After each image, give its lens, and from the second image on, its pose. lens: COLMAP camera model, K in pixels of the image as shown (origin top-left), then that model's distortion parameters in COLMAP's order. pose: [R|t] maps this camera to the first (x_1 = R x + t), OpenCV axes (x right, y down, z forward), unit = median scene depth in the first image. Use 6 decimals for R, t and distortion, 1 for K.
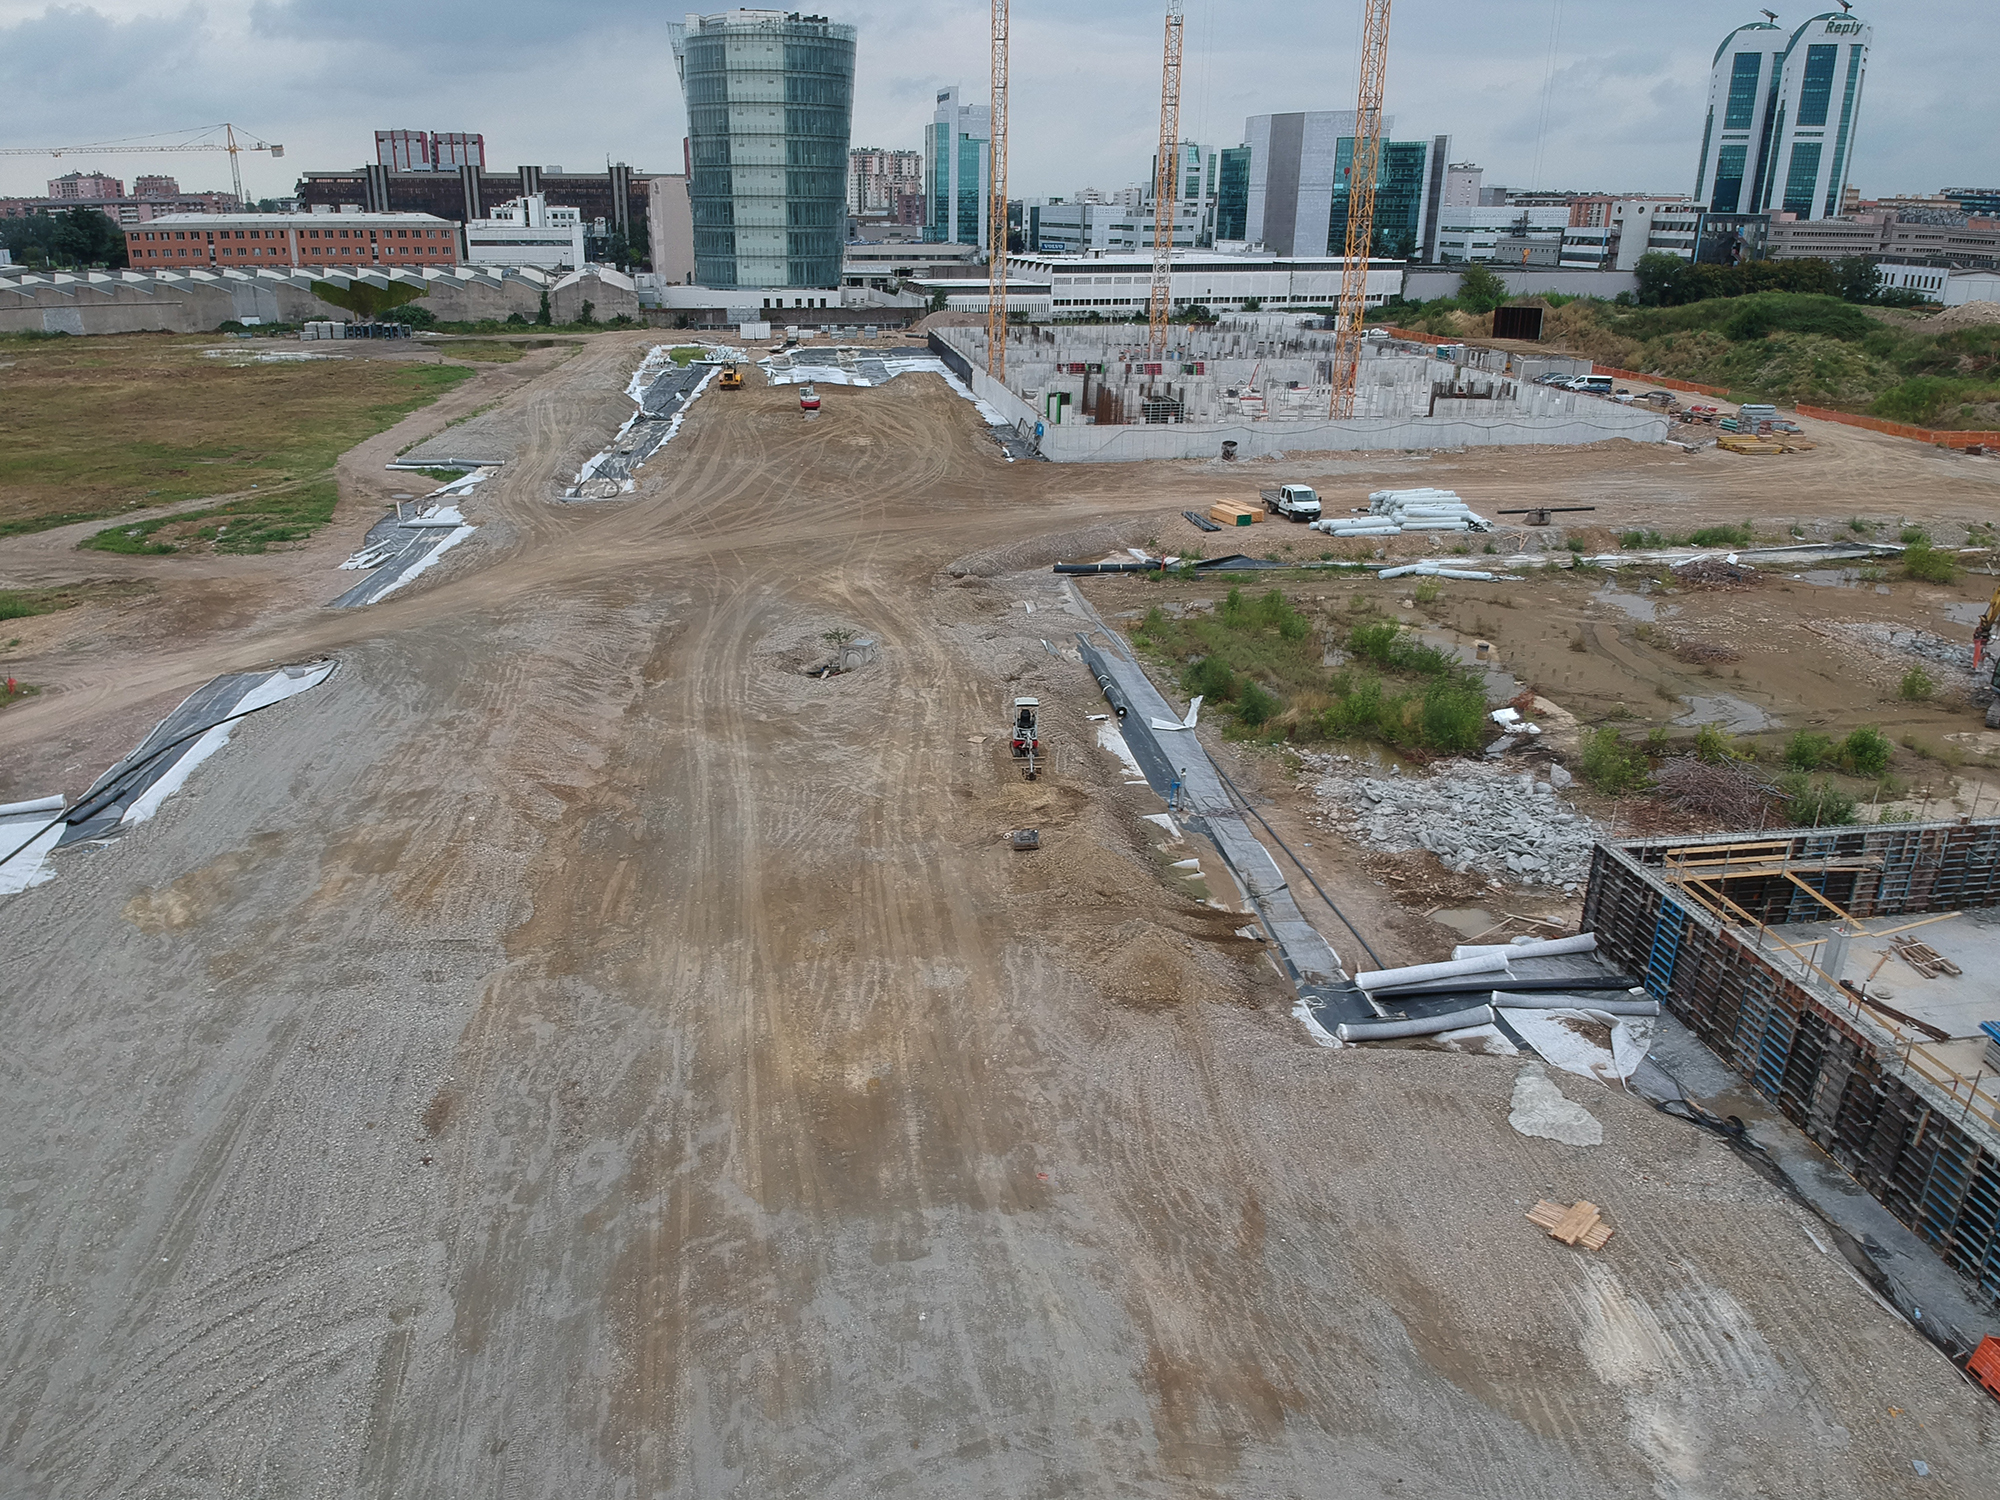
lens RADIAL K [[1515.3, 0, 1006.4], [0, 1515.3, 673.1], [0, 0, 1]] dist [0.107025, -0.206326]
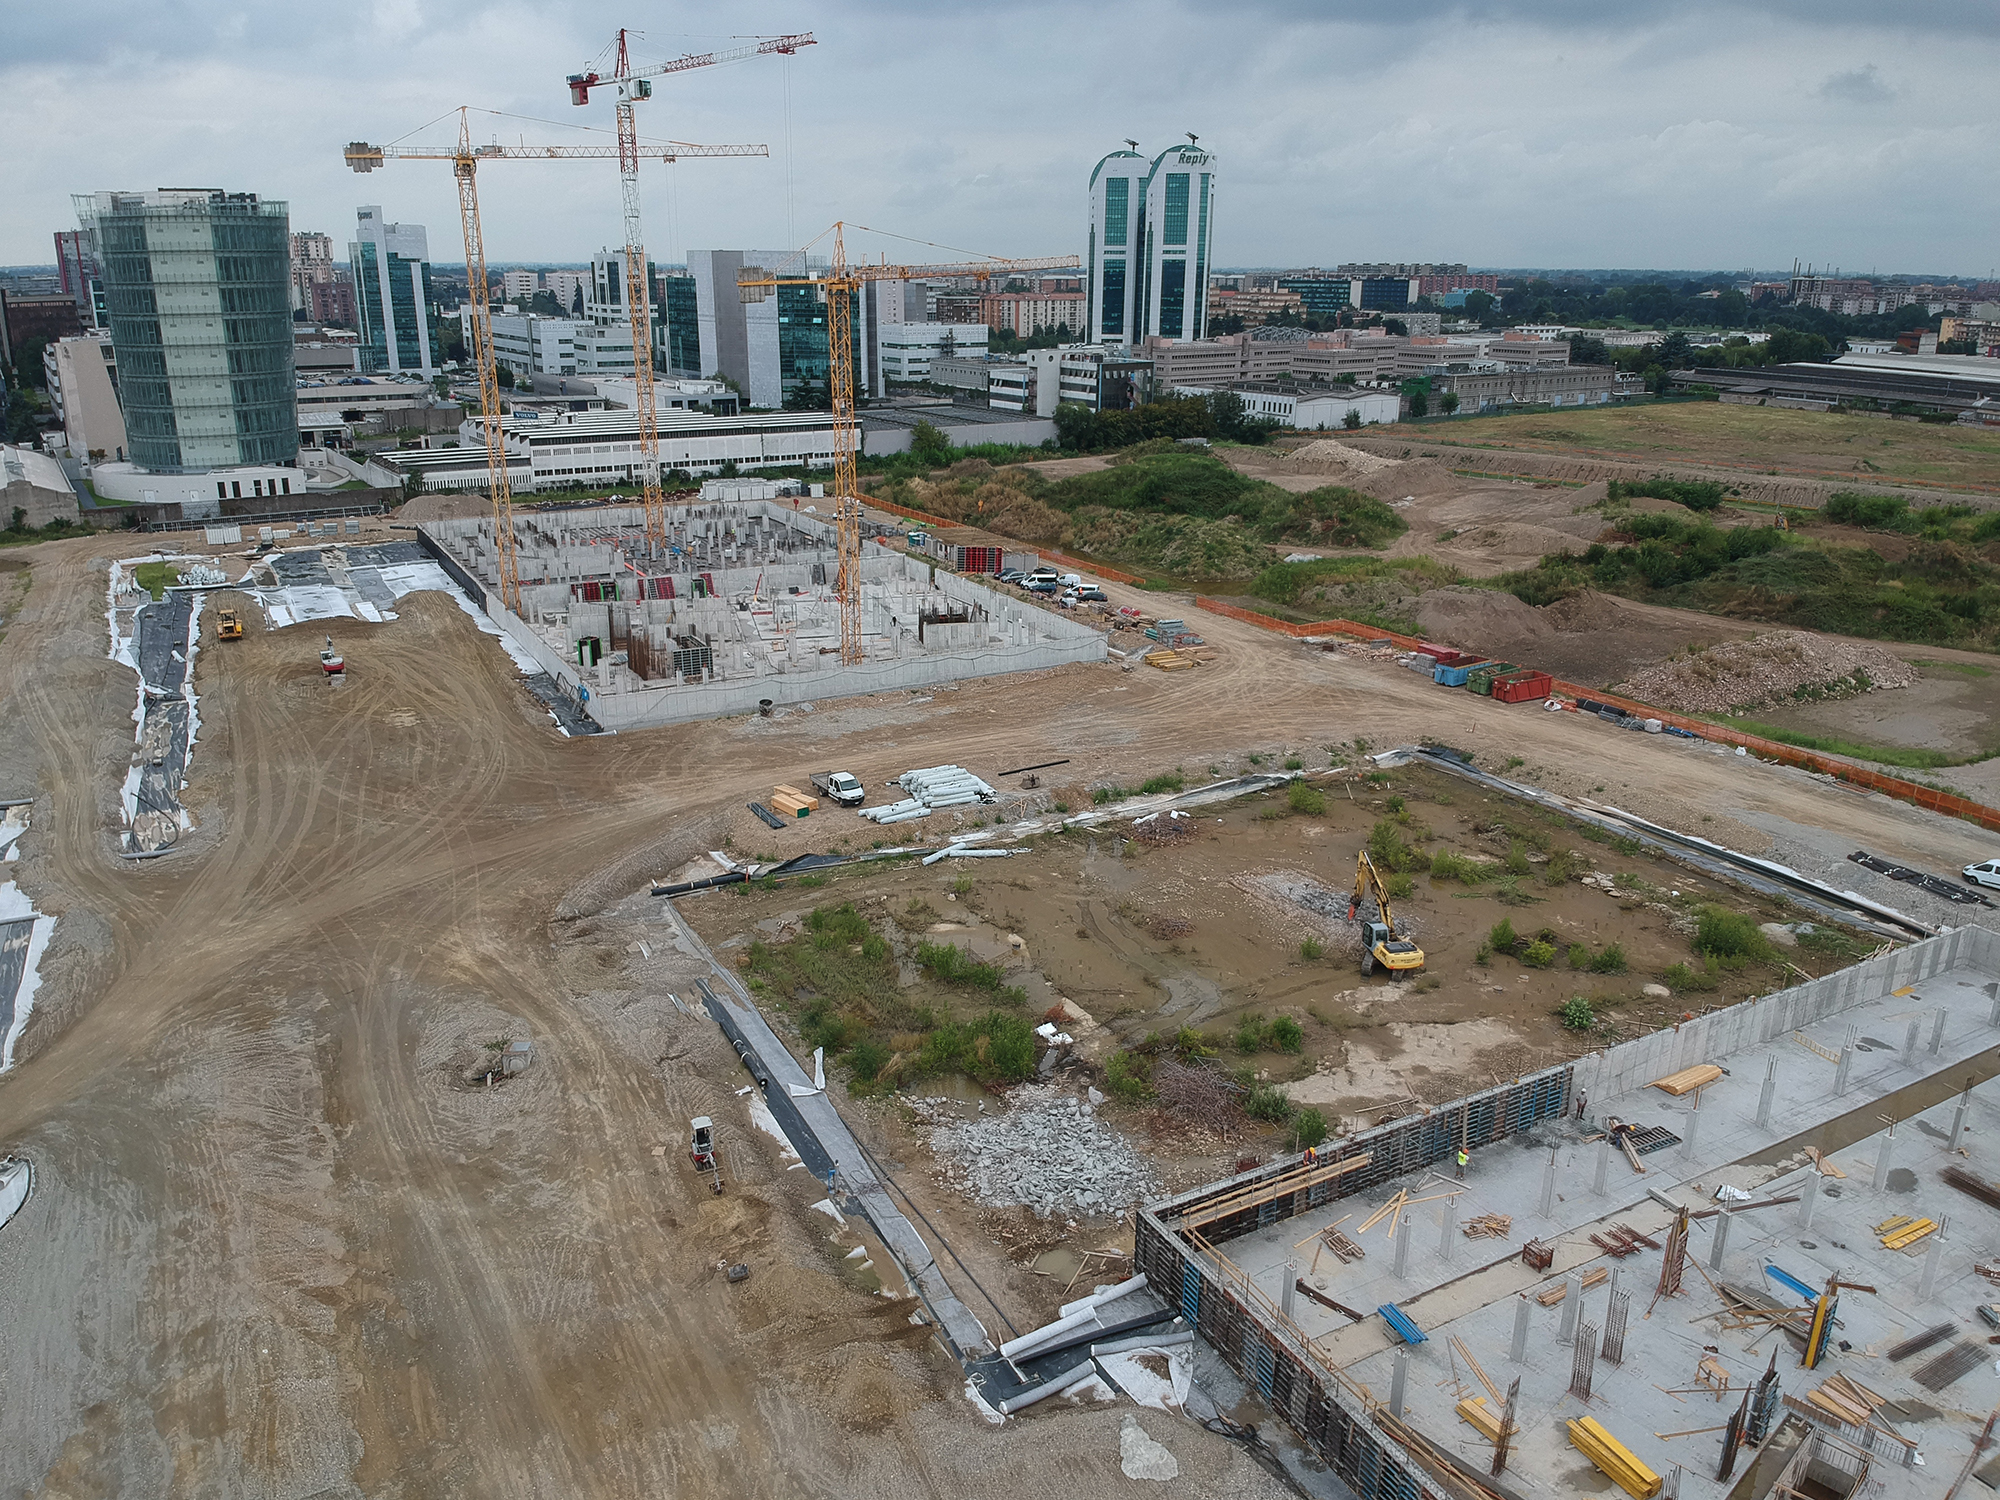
lens RADIAL K [[1474.6, 0, 996.9], [0, 1474.6, 744.1], [0, 0, 1]] dist [0.073025, -0.140790]
pose [[0.939232, -0.120406, 0.321473, -0.070190], [0.118061, 0.992643, 0.026857, -0.182350], [-0.322341, 0.012728, 0.946538, -0.148566]]
